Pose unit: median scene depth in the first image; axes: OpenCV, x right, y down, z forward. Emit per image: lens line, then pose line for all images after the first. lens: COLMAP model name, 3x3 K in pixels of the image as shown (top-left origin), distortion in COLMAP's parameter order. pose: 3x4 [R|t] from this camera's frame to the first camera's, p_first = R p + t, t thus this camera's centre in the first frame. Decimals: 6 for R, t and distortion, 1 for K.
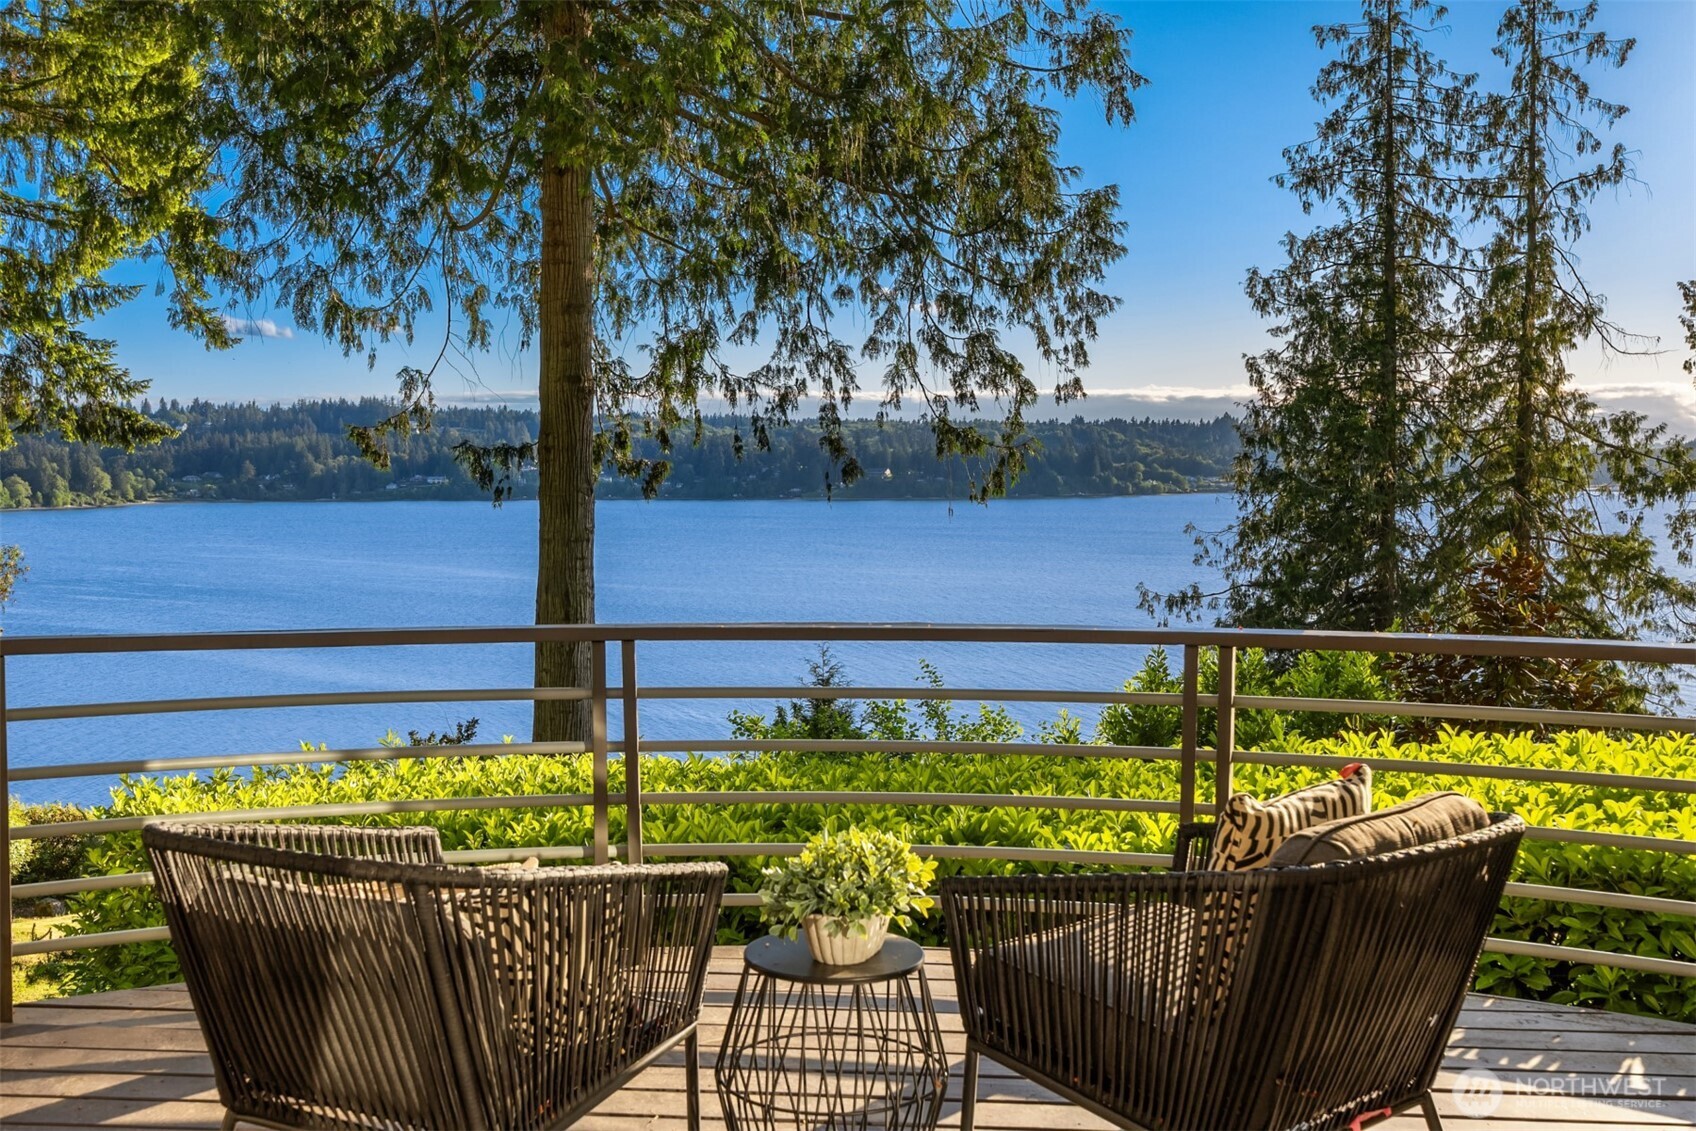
lens RADIAL K [[1651.3, 0, 842.1], [0, 1651.3, 553.8], [0, 0, 1]] dist [0.005123, 0.000000]
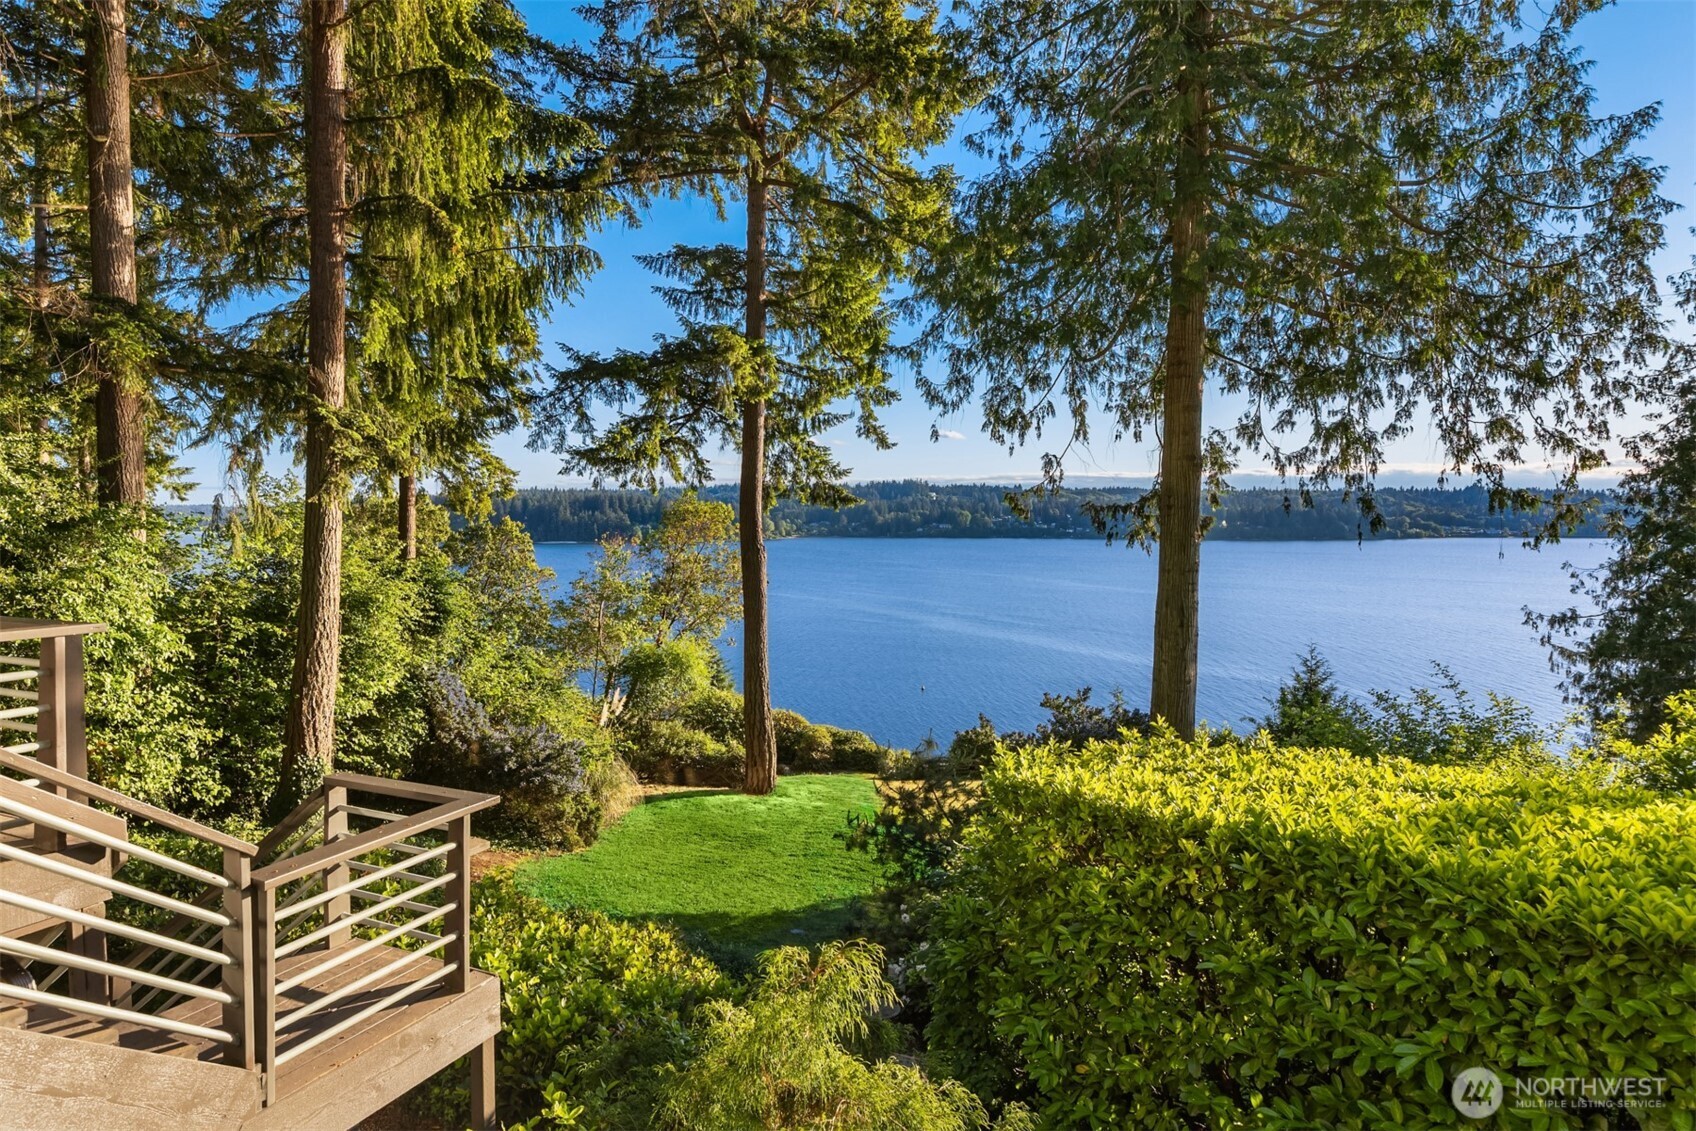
lens RADIAL K [[962.3, 0, 816.9], [0, 962.3, 568.2], [0, 0, 1]] dist [0.003028, -0.000522]
pose [[0.932414, 0.020747, -0.360797, -0.110527], [-0.021277, 0.999770, 0.002503, -0.004007], [0.360766, 0.005342, 0.932641, 0.075263]]
